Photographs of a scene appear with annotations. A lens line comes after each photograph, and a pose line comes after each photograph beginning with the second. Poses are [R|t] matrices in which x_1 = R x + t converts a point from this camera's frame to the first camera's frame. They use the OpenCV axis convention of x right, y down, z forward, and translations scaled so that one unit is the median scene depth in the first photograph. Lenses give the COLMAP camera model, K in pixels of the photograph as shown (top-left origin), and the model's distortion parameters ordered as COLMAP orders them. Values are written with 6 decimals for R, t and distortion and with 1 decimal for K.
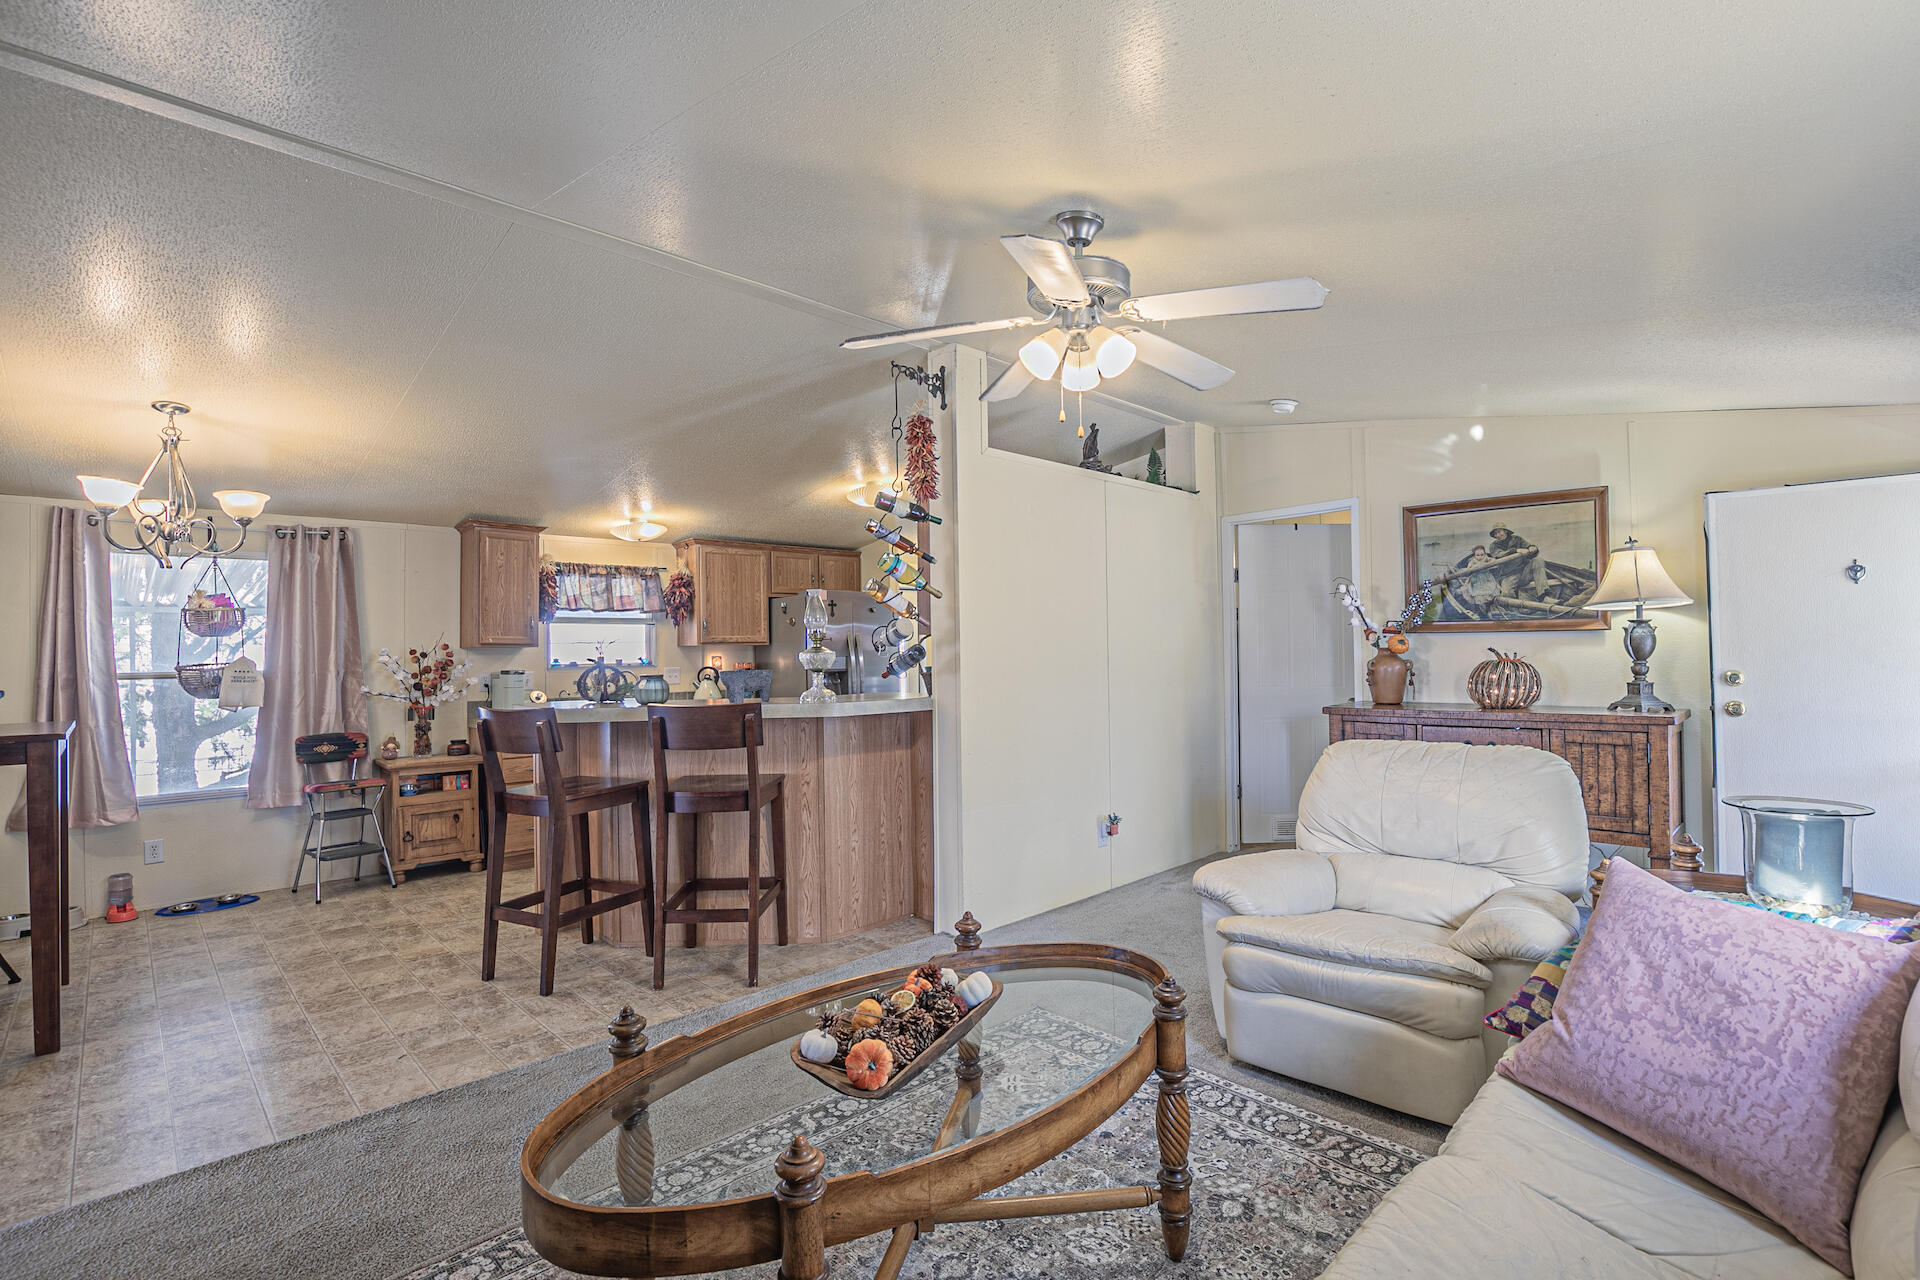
lens RADIAL K [[877.4, 0, 982.3], [0, 877.4, 643.5], [0, 0, 1]] dist [-0.030455, 0.004129]
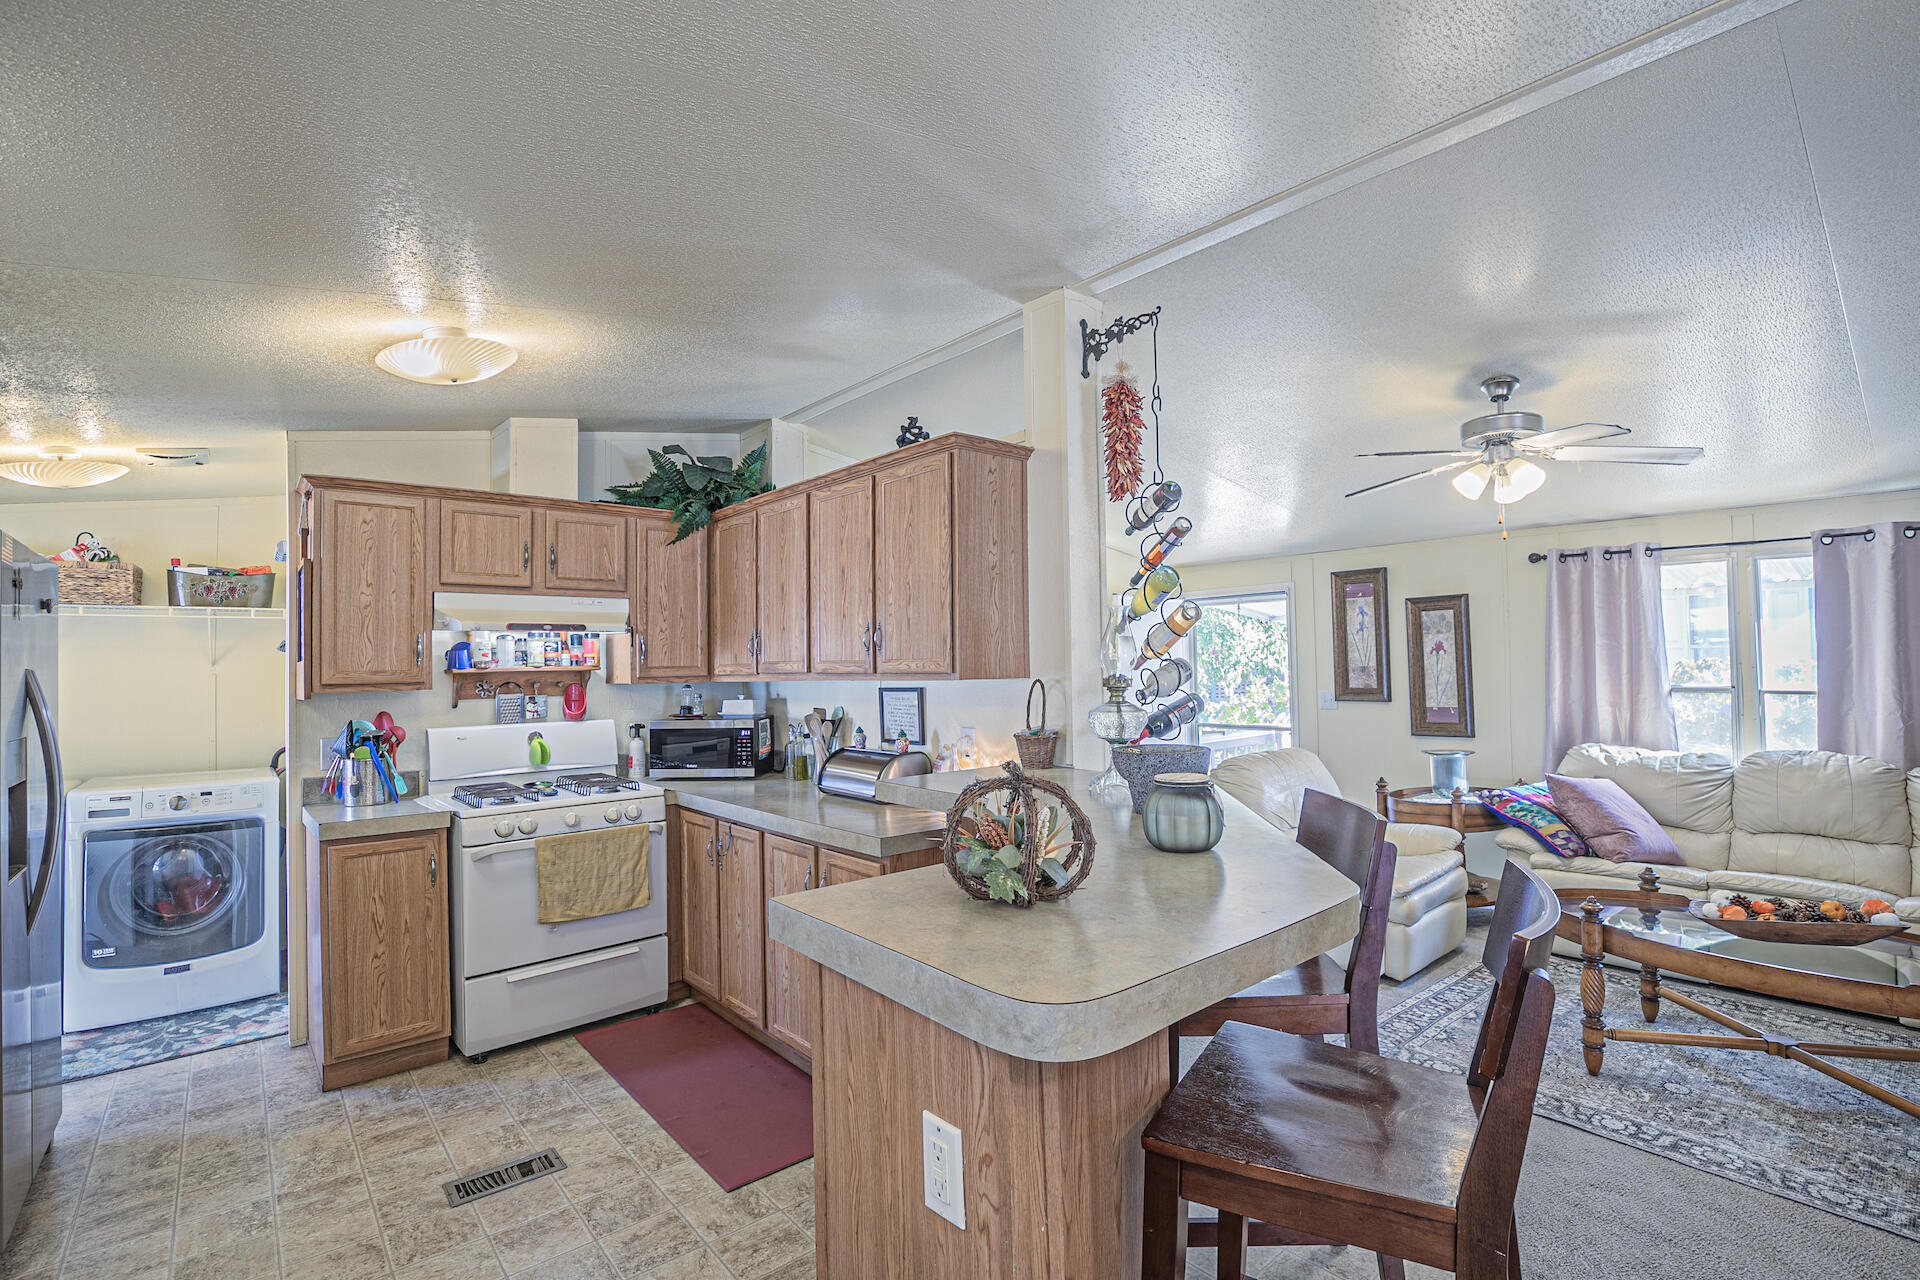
lens RADIAL K [[877.4, 0, 984.8], [0, 877.4, 647.6], [0, 0, 1]] dist [-0.030455, 0.004129]
pose [[0.070660, 0.037103, 0.996810, -0.549620], [0.004495, 0.999286, -0.037514, -0.006845], [-0.997490, 0.007132, 0.070443, 0.726692]]
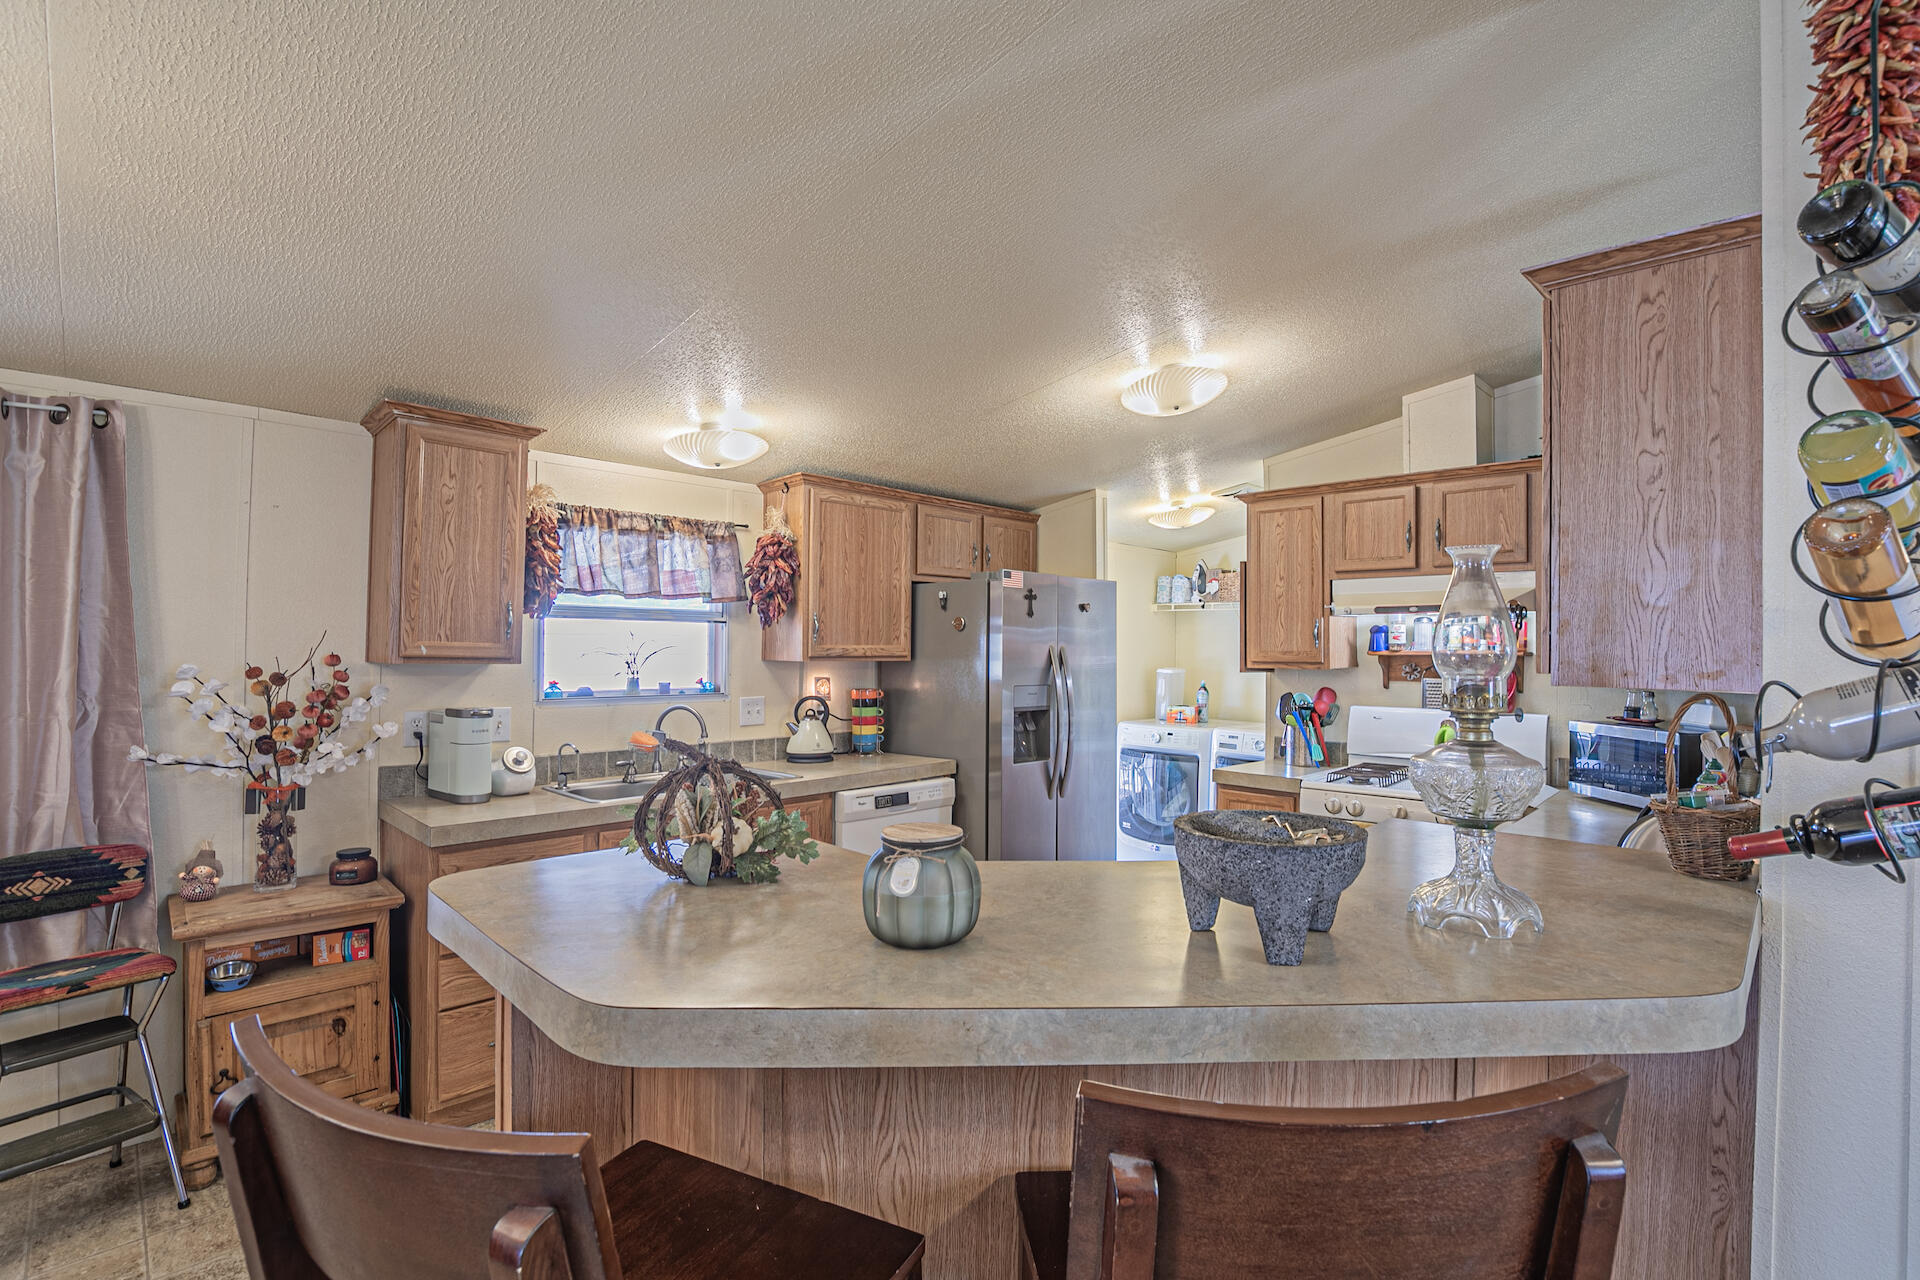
lens RADIAL K [[877.4, 0, 982.5], [0, 877.4, 646.0], [0, 0, 1]] dist [-0.030455, 0.004129]
pose [[0.999539, 0.026949, 0.014003, -0.250027], [-0.027050, 0.999609, 0.007101, -0.017471], [-0.013806, -0.007476, 0.999877, 0.492330]]
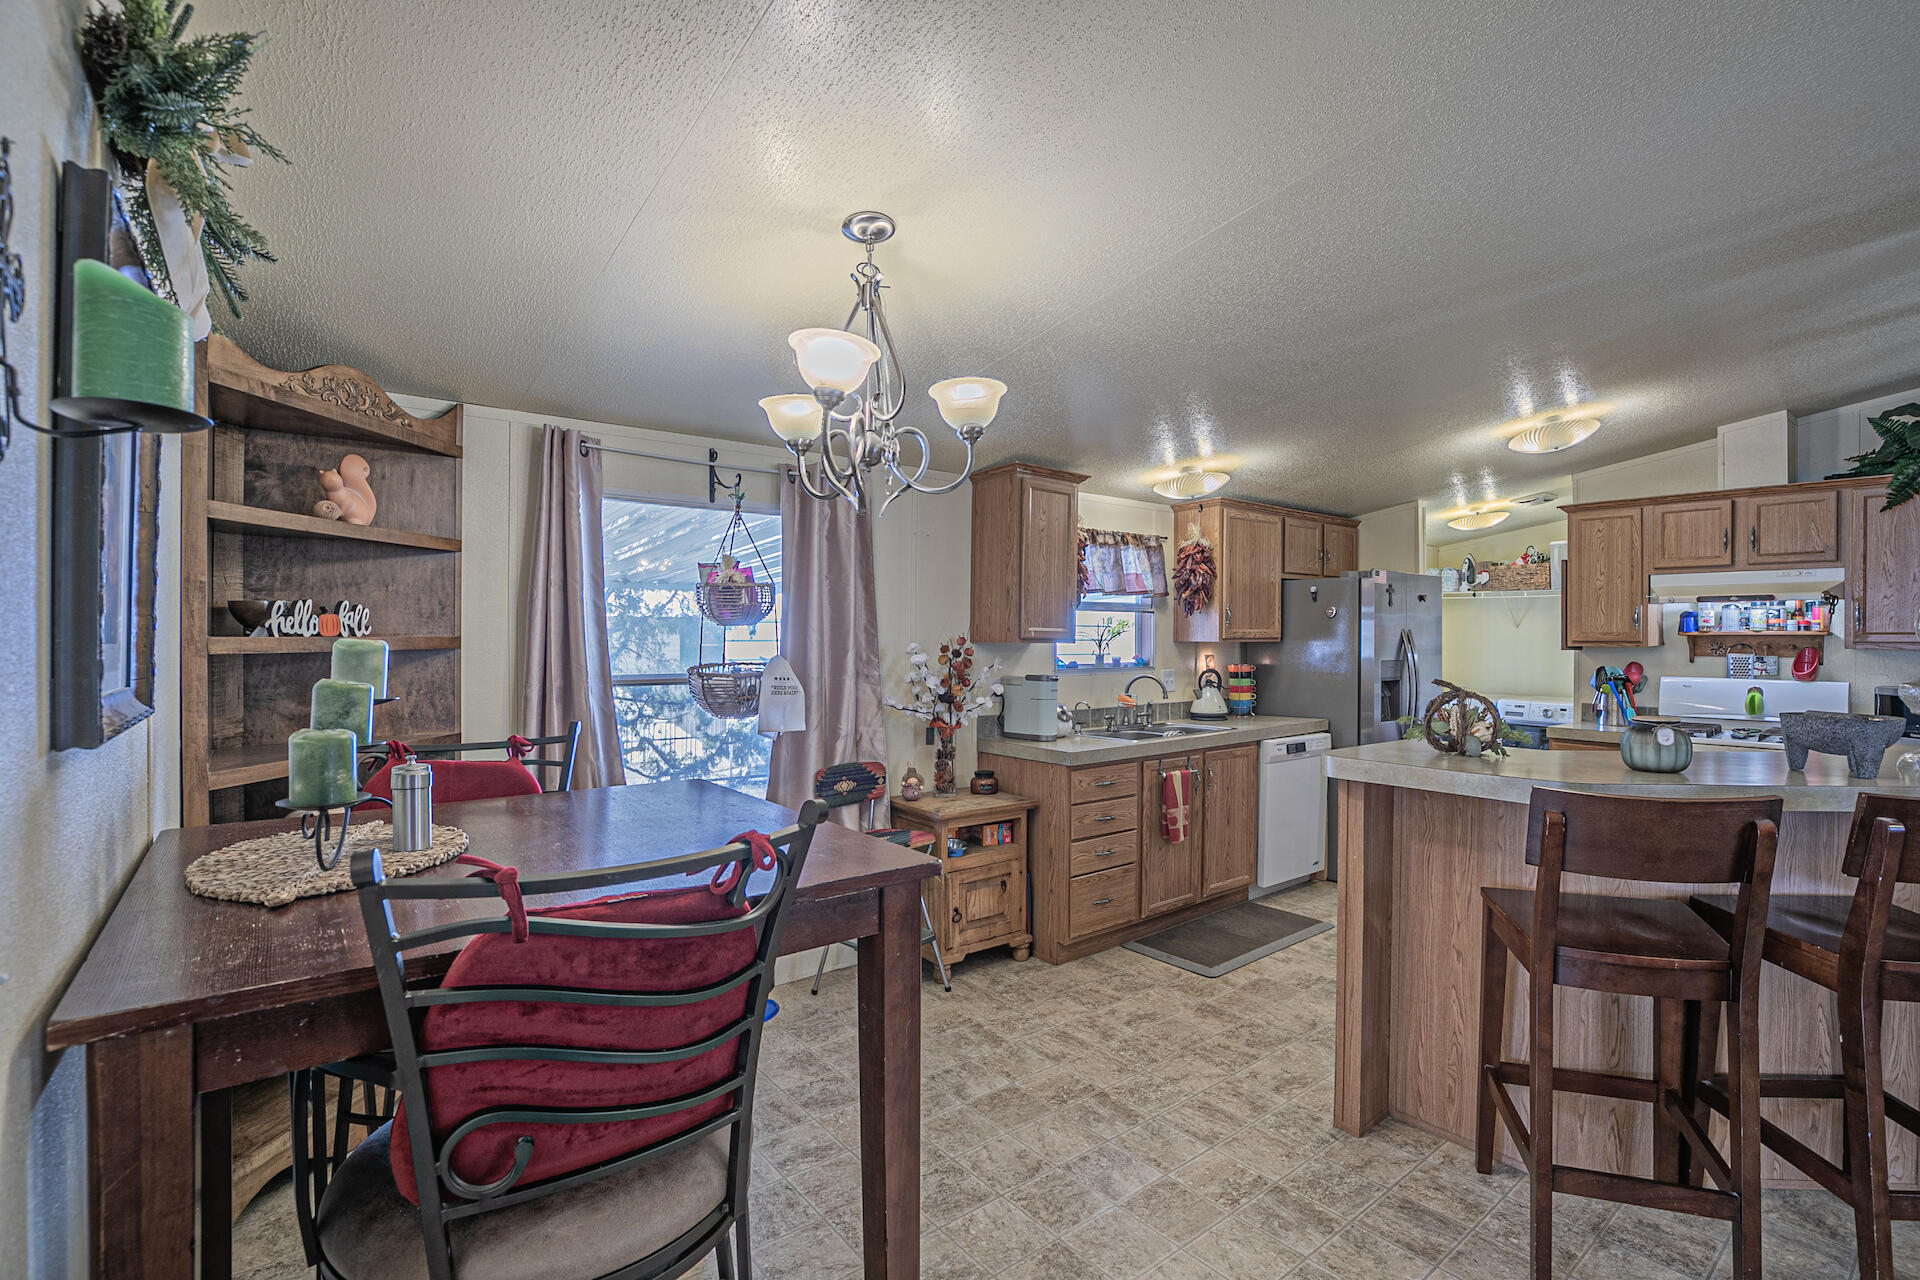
lens RADIAL K [[877.4, 0, 985.2], [0, 877.4, 642.2], [0, 0, 1]] dist [-0.030455, 0.004129]
pose [[0.994265, 0.023235, -0.104388, -0.514304], [-0.021081, 0.999543, 0.021685, -0.010964], [0.104845, -0.019360, 0.994300, 0.275337]]
